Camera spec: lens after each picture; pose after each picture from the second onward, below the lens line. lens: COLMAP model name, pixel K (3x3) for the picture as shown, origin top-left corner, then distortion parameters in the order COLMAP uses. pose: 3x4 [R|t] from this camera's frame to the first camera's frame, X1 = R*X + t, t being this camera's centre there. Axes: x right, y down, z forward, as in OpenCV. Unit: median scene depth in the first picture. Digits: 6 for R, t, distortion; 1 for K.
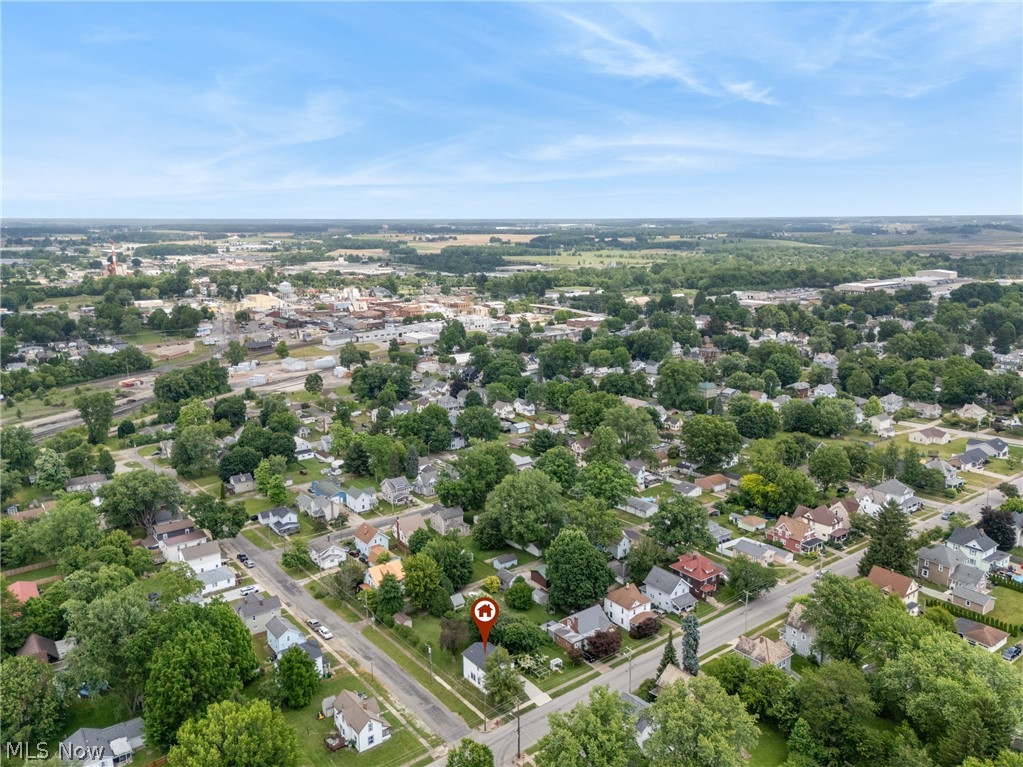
lens RADIAL K [[786.8, 0, 511.5], [0, 786.8, 383.5], [0, 0, 1]] dist [0.040610, -0.004408]
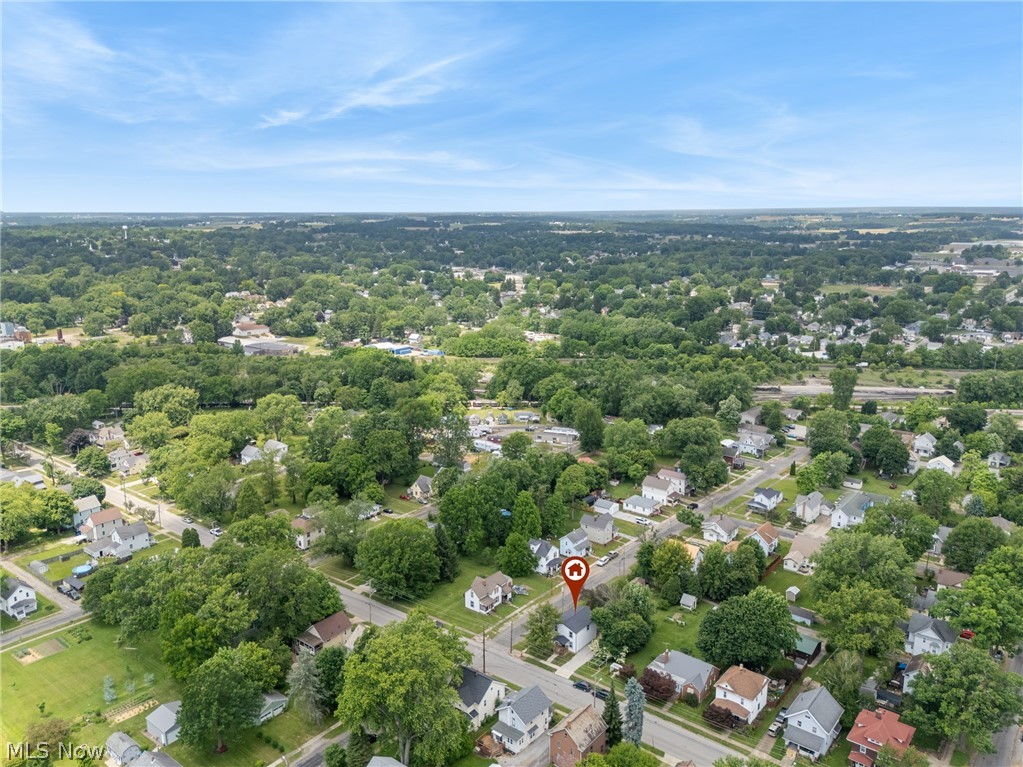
lens RADIAL K [[756.1, 0, 511.5], [0, 756.1, 383.5], [0, 0, 1]] dist [0.034070, -0.004584]
pose [[0.244033, 0.210230, -0.946705, 0.917590], [-0.197809, 0.966486, 0.163633, -0.133489], [0.949378, 0.147335, 0.277440, 0.595165]]
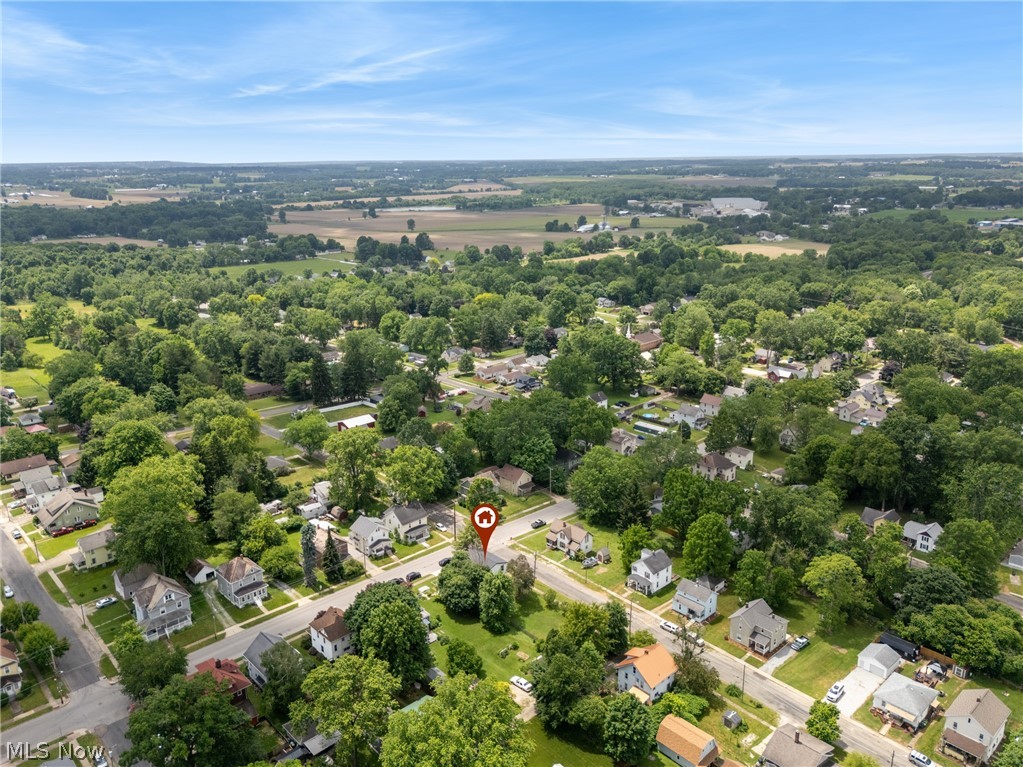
lens RADIAL K [[729.3, 0, 511.5], [0, 729.3, 383.5], [0, 0, 1]] dist [0.038543, -0.000615]
pose [[-0.994262, 0.040092, -0.099174, 0.026581], [-0.009663, 0.889656, 0.456529, -0.383722], [0.106534, 0.454868, -0.884164, 1.898997]]
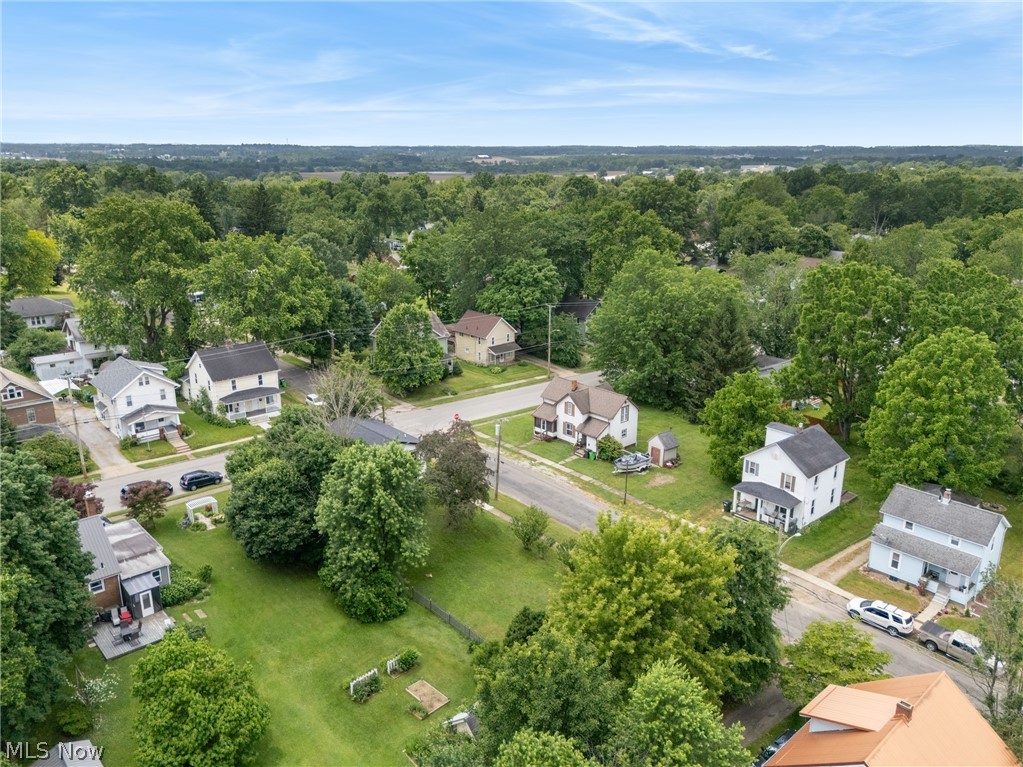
lens RADIAL K [[756.1, 0, 511.5], [0, 756.1, 383.5], [0, 0, 1]] dist [0.034070, -0.004584]
pose [[-0.996324, 0.024398, -0.082112, -0.079424], [-0.017472, 0.880549, 0.473634, 0.113660], [0.083859, 0.473328, -0.876886, 1.427551]]
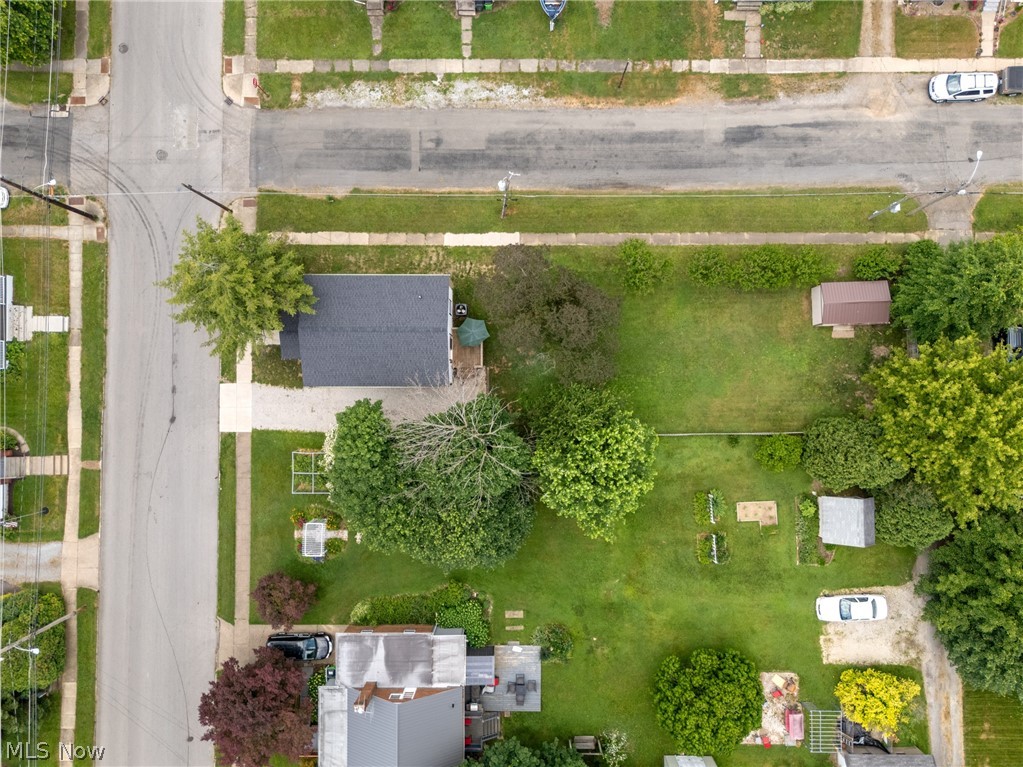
lens RADIAL K [[756.1, 0, 511.5], [0, 756.1, 383.5], [0, 0, 1]] dist [0.034070, -0.004584]
pose [[-0.603105, 0.797499, 0.016100, -0.052176], [-0.143389, -0.128248, 0.981322, 0.042889], [0.784668, 0.589531, 0.191699, 1.034069]]
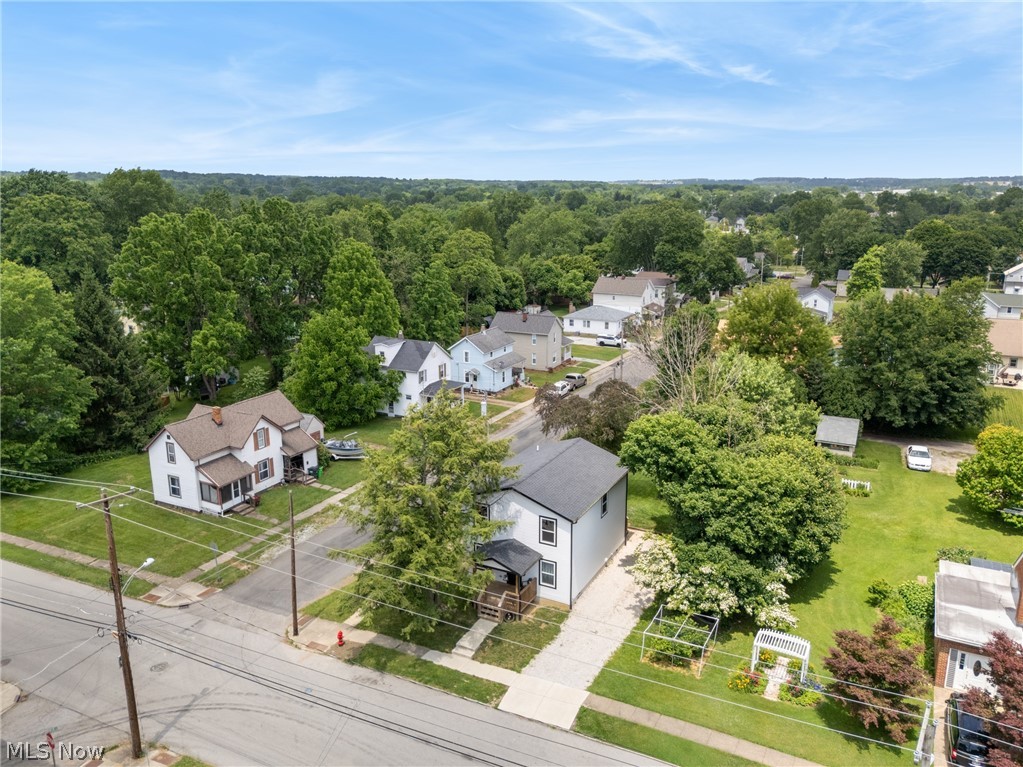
lens RADIAL K [[786.8, 0, 511.5], [0, 786.8, 383.5], [0, 0, 1]] dist [0.040610, -0.004408]
pose [[0.424212, 0.230354, -0.875775, 0.212709], [-0.184776, 0.968777, 0.165313, 0.278446], [0.886511, 0.091694, 0.453531, 0.888809]]
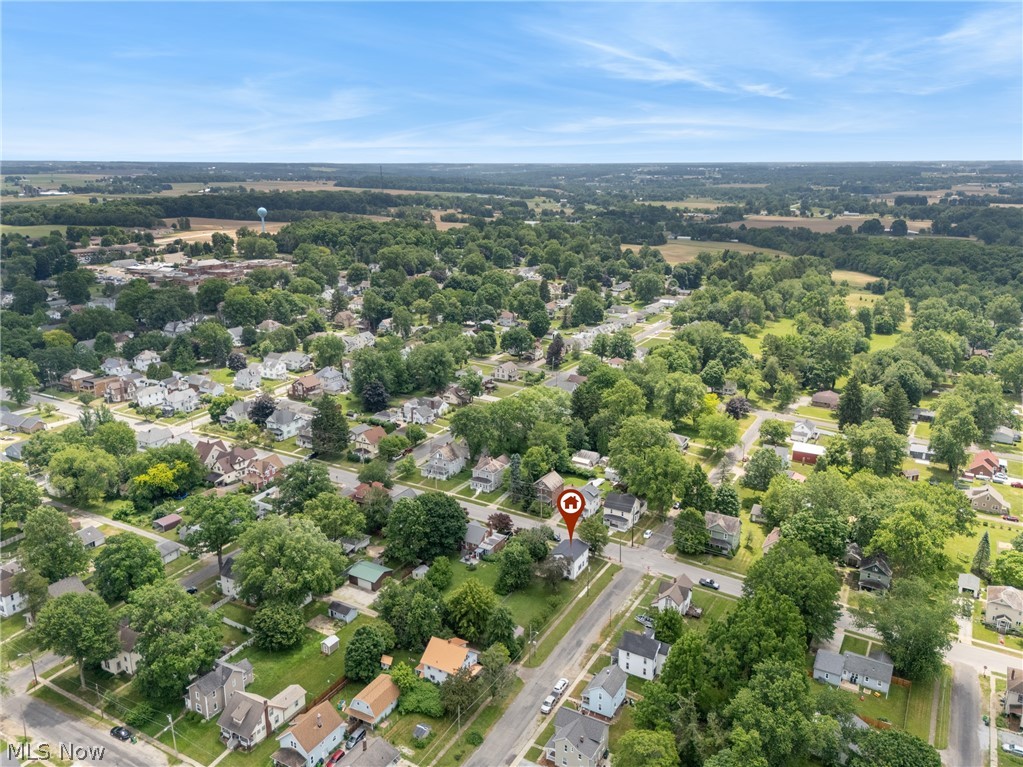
lens RADIAL K [[786.8, 0, 511.5], [0, 786.8, 383.5], [0, 0, 1]] dist [0.040610, -0.004408]
pose [[-0.391692, -0.249152, 0.885721, -1.051979], [0.184021, 0.921976, 0.340730, -0.338831], [-0.901506, 0.296452, -0.315281, 1.443671]]
